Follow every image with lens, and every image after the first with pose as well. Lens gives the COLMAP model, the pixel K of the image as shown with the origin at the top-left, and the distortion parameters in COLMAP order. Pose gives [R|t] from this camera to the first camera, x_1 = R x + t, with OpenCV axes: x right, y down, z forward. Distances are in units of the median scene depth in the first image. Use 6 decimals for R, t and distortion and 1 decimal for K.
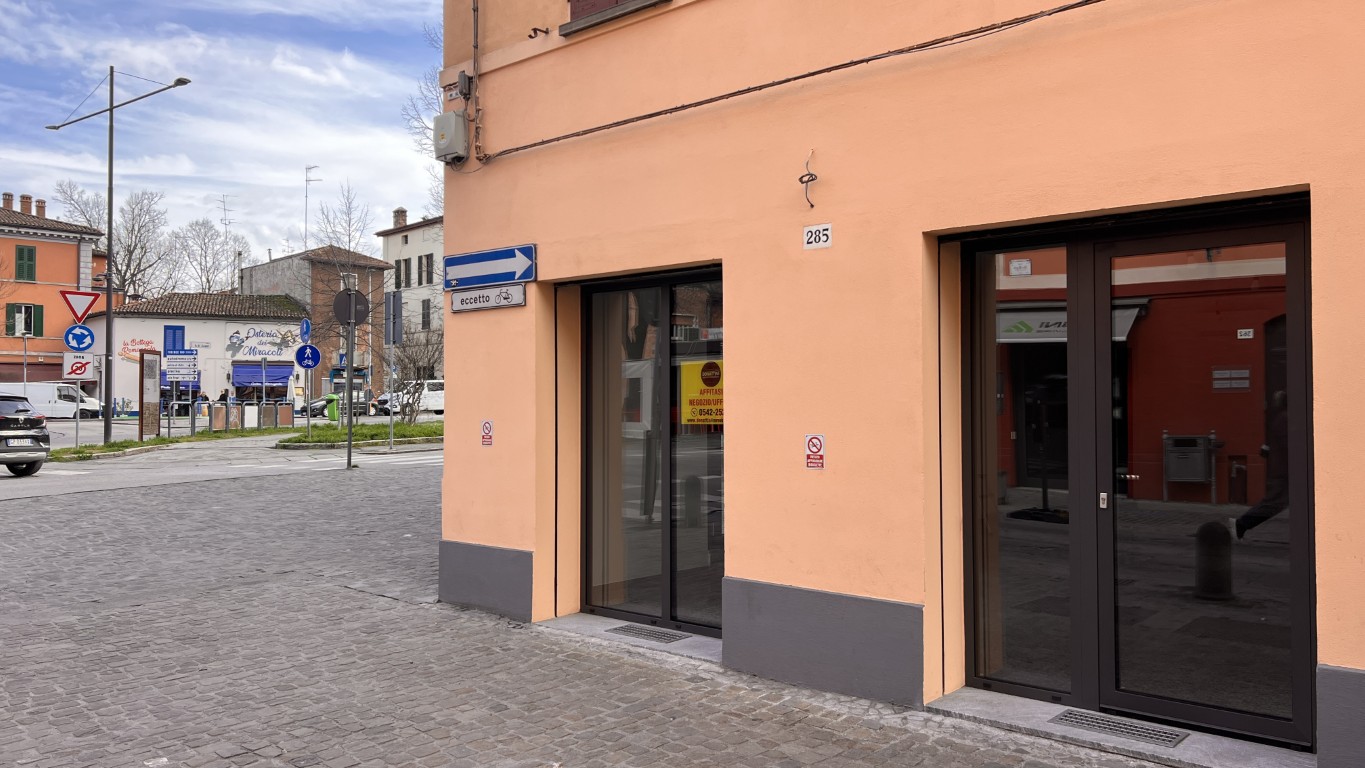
lens RADIAL K [[1040.8, 0, 682.6], [0, 1040.8, 389.0], [0, 0, 1]] dist [0.084204, -0.001065]
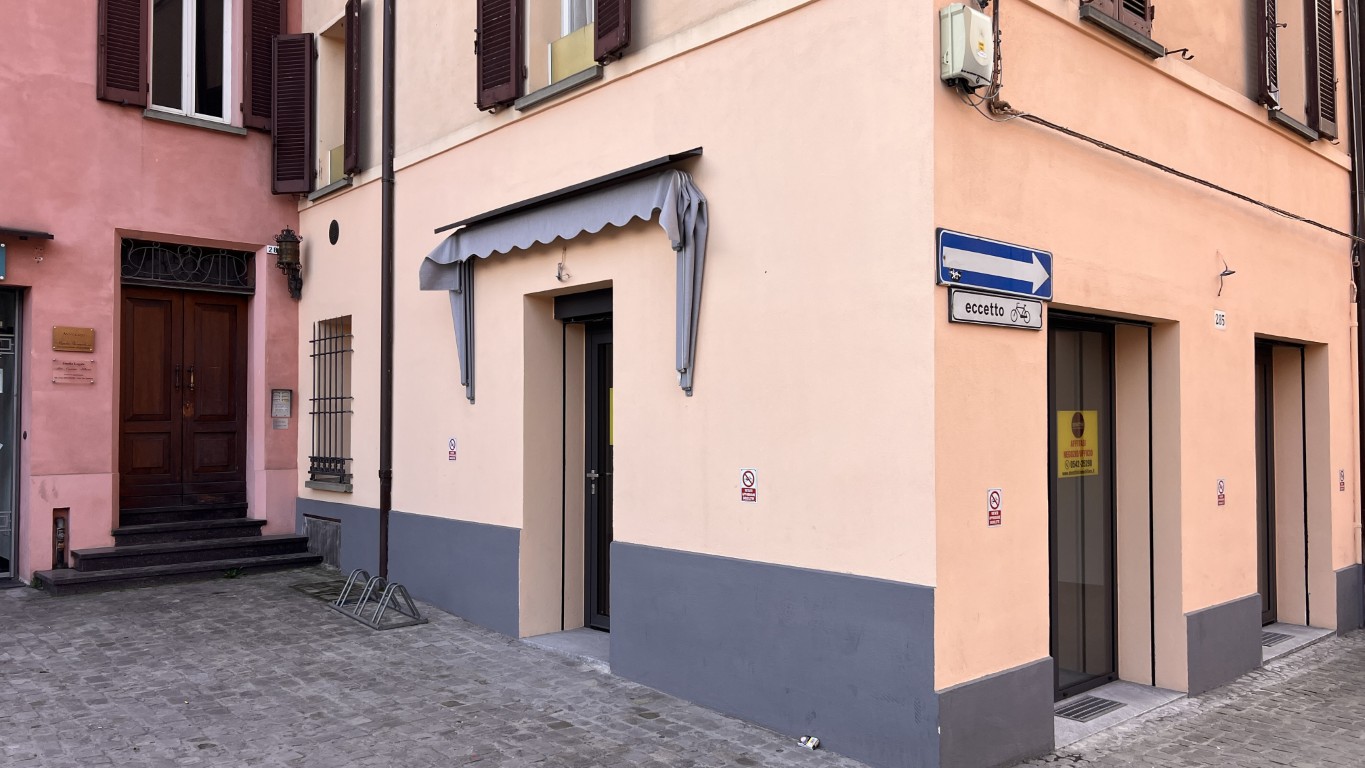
lens RADIAL K [[971.5, 0, 675.8], [0, 971.5, 389.4], [0, 0, 1]] dist [0.069865, -0.078025]
pose [[0.136543, 0.028525, 0.990223, -0.880992], [-0.022056, 0.999425, -0.025749, -0.014425], [-0.990389, -0.018324, 0.137094, 1.161164]]
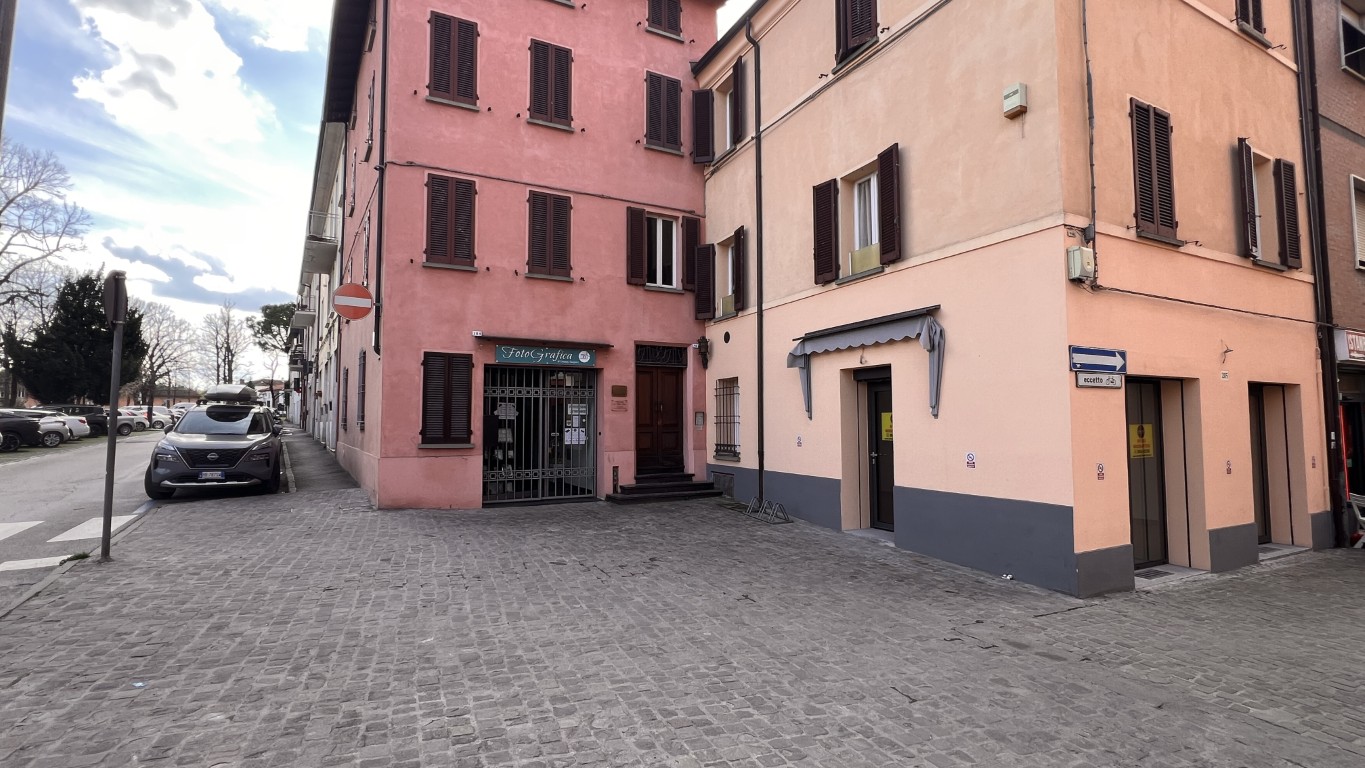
lens RADIAL K [[600.7, 0, 682.5], [0, 600.7, 384.0], [0, 0, 1]] dist [0.003500, -0.000252]
pose [[0.373215, 0.052485, 0.926259, -1.241194], [-0.017479, 0.998619, -0.049542, -0.029922], [-0.927580, 0.002299, 0.373617, 1.274741]]
